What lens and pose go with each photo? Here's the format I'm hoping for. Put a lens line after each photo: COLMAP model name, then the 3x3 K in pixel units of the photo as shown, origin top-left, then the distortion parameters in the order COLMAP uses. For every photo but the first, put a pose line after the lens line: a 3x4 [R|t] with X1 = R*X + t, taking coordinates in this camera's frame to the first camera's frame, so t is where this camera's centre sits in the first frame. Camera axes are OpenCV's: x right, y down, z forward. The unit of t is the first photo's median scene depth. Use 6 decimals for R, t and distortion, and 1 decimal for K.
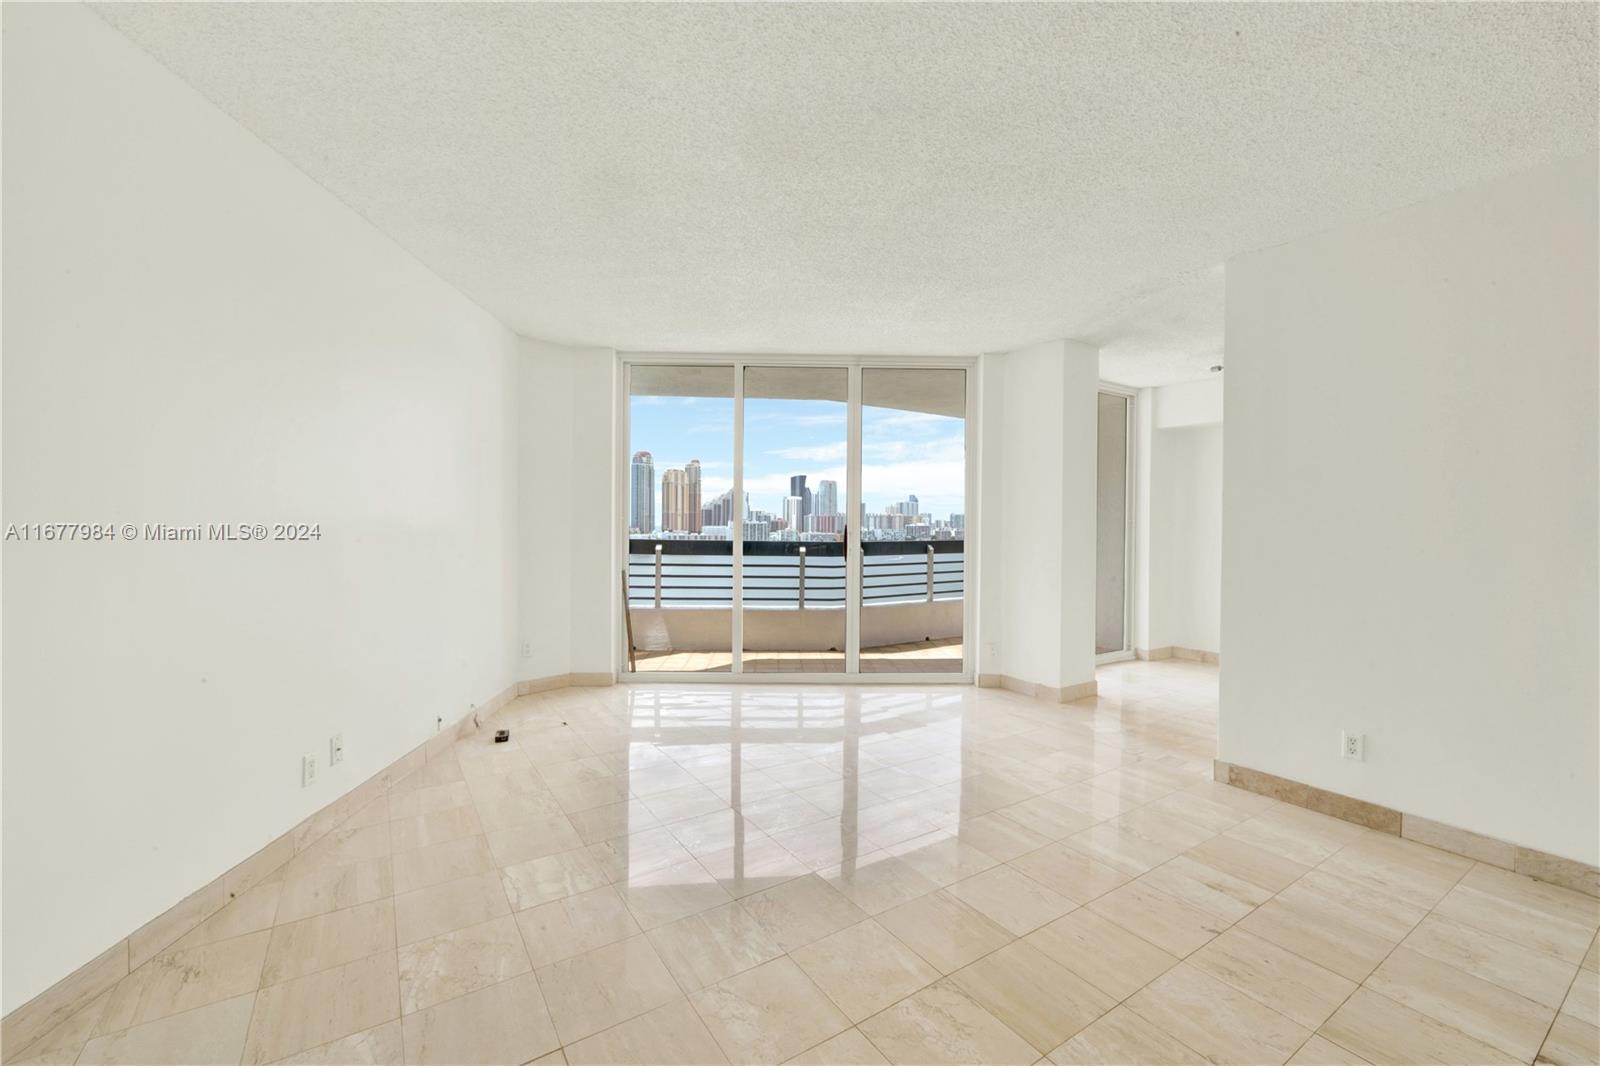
lens RADIAL K [[652.7, 0, 797.7], [0, 652.7, 531.9], [0, 0, 1]] dist [-0.001759, -0.000705]
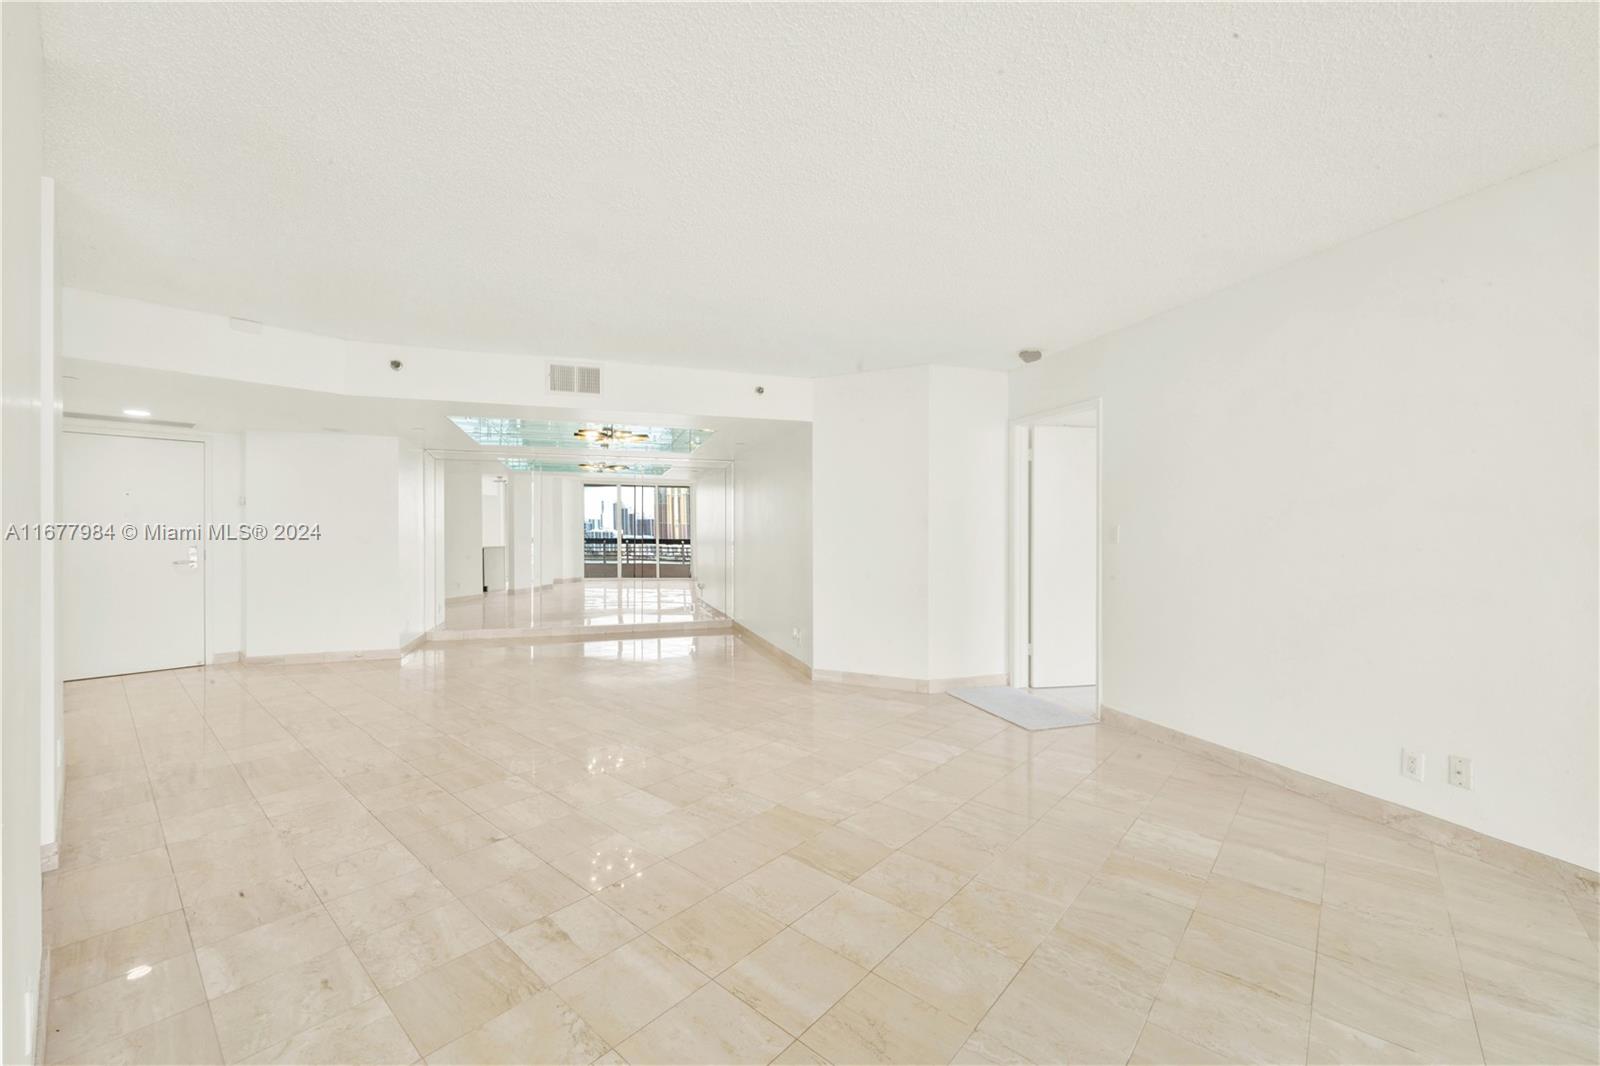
lens RADIAL K [[629.4, 0, 795.3], [0, 629.4, 540.6], [0, 0, 1]] dist [0.002505, 0.000227]
pose [[-0.964653, -0.005703, -0.263462, 0.202717], [-0.012191, 0.999661, 0.022998, -0.006859], [0.263241, 0.025397, -0.964396, 0.684916]]
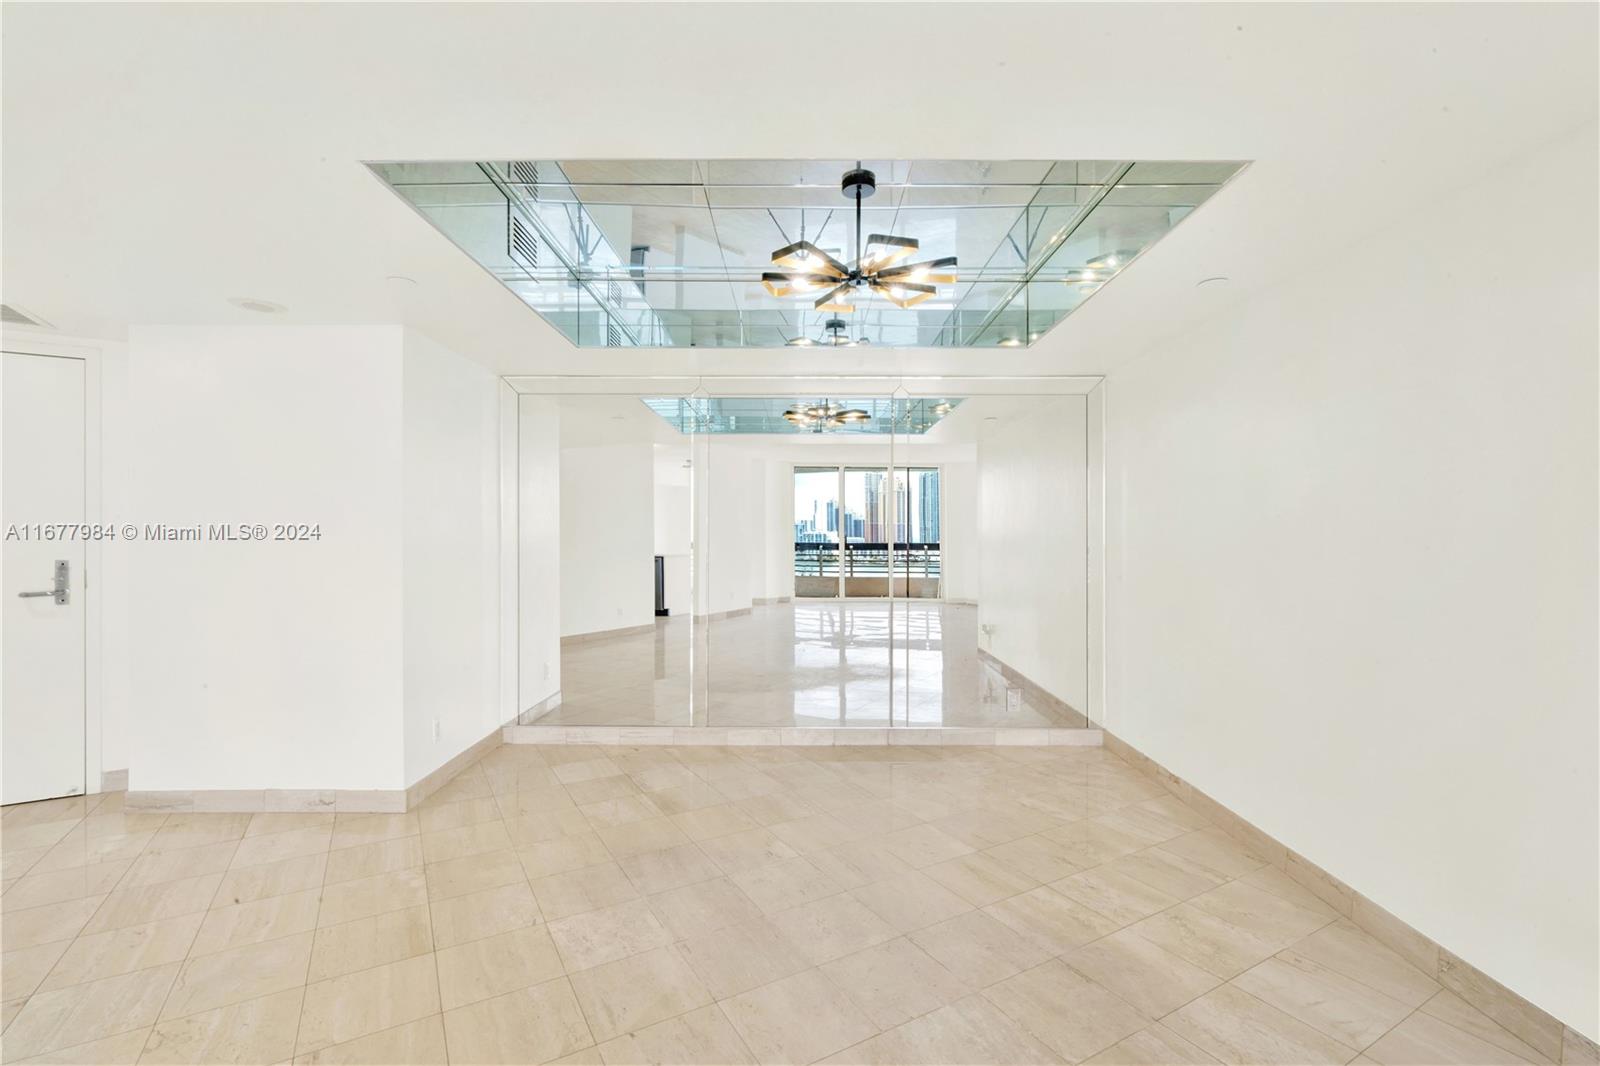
lens RADIAL K [[712.1, 0, 797.3], [0, 712.1, 529.3], [0, 0, 1]] dist [0.000404, 0.000214]
pose [[-0.998431, -0.007372, 0.055507, 0.232838], [-0.007048, 0.999957, 0.006028, 0.002001], [-0.055549, 0.005627, -0.998440, 0.065191]]
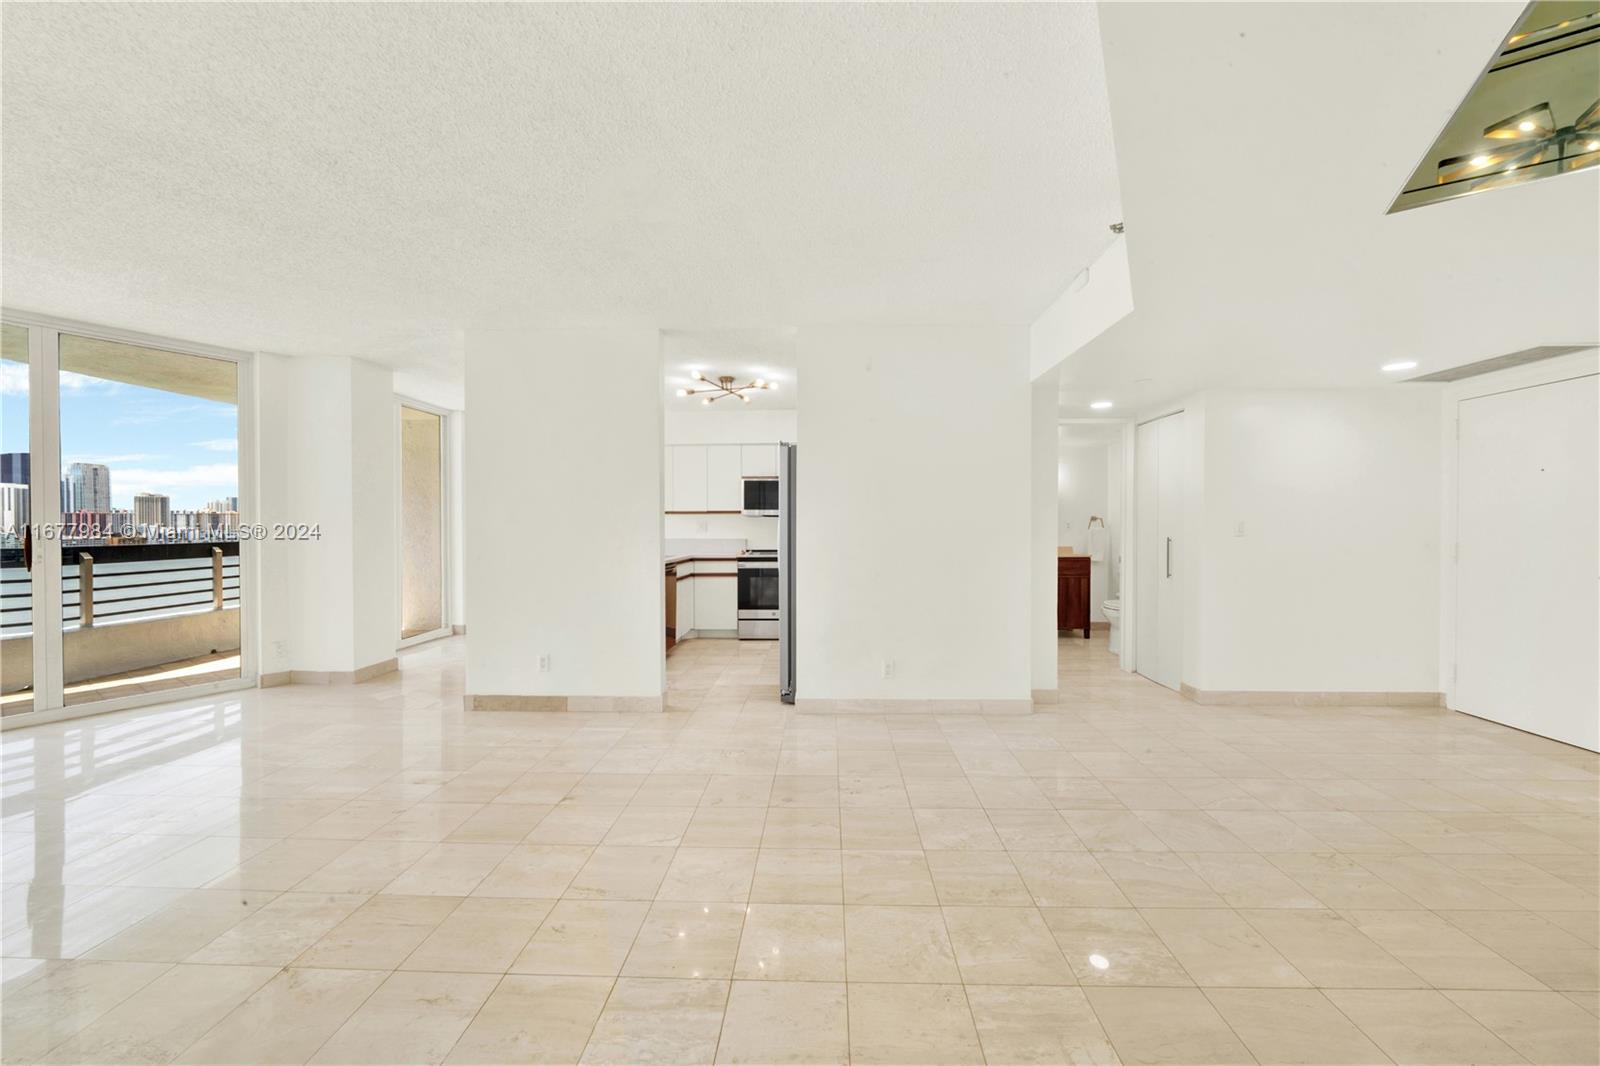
lens RADIAL K [[566.6, 0, 814.3], [0, 566.6, 530.8], [0, 0, 1]] dist [-0.007313, 0.000441]
pose [[0.576064, -0.018381, 0.817198, 0.053500], [0.015407, 0.999814, 0.011627, 0.001701], [-0.817259, 0.005892, 0.576240, -0.143434]]
